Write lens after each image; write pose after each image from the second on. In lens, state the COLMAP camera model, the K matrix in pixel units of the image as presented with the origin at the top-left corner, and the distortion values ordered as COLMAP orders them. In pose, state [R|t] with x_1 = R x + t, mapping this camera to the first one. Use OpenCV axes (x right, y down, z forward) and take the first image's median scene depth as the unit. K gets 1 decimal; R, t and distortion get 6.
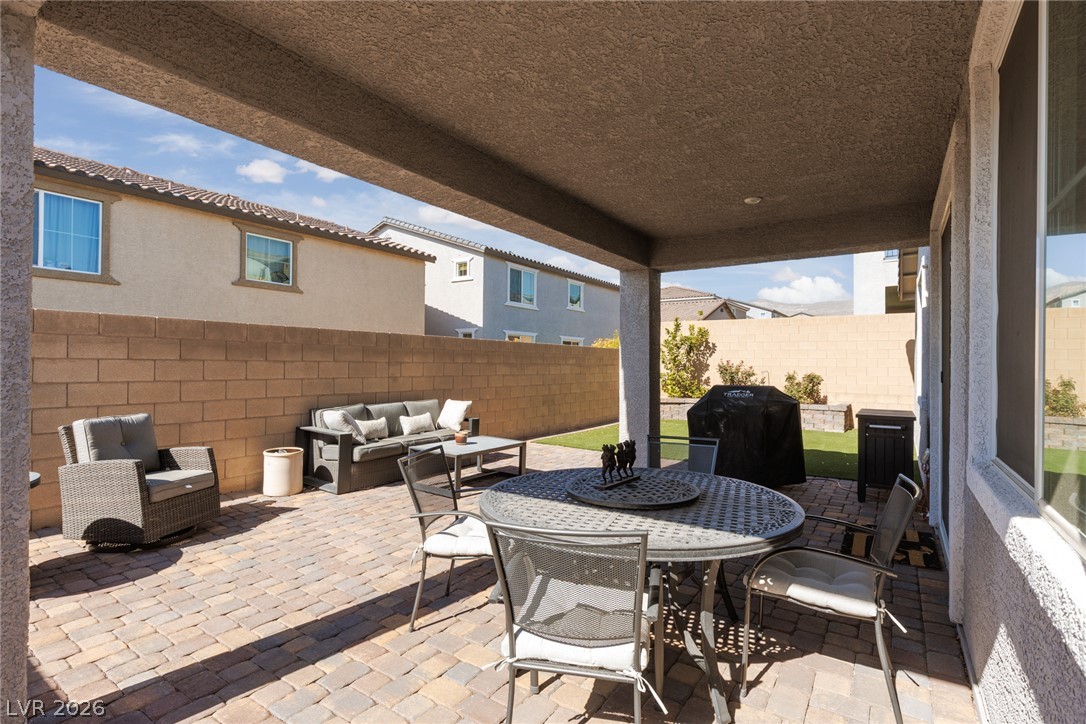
lens RADIAL K [[500.5, 0, 547.6], [0, 500.5, 364.3], [0, 0, 1]] dist [-0.001146, 0.001350]
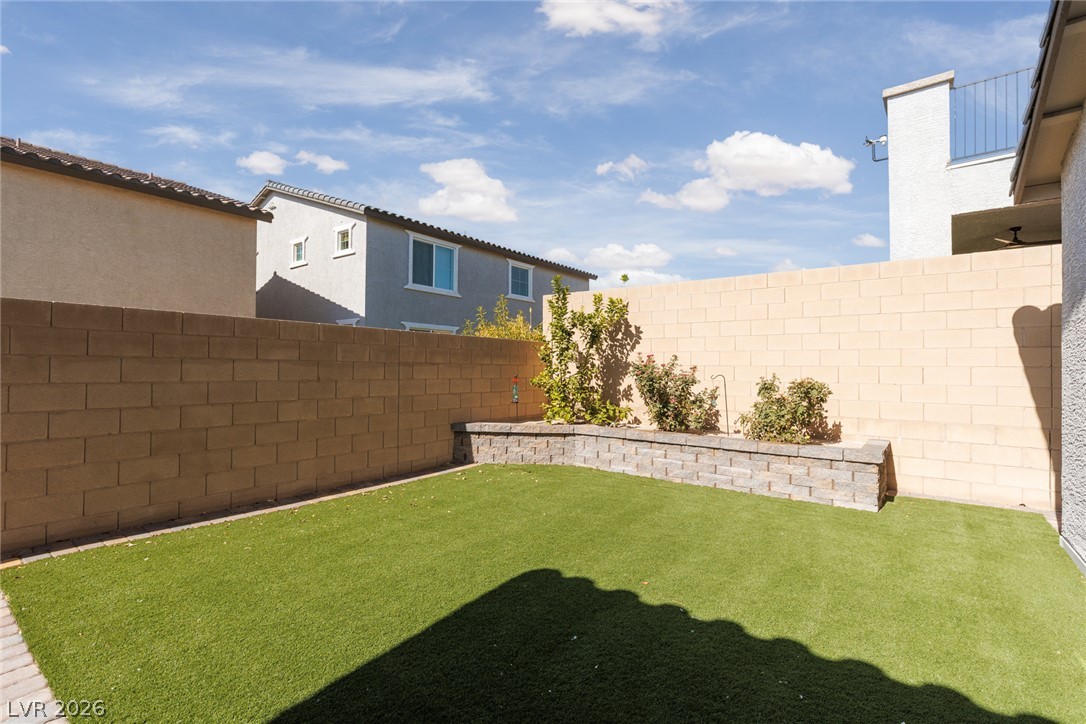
lens RADIAL K [[500.5, 0, 545.2], [0, 500.5, 362.6], [0, 0, 1]] dist [-0.001146, 0.001350]
pose [[0.999249, -0.003010, -0.038619, 0.223204], [0.002367, 0.999858, -0.016677, 0.007353], [0.038664, 0.016573, 0.999115, 0.384694]]
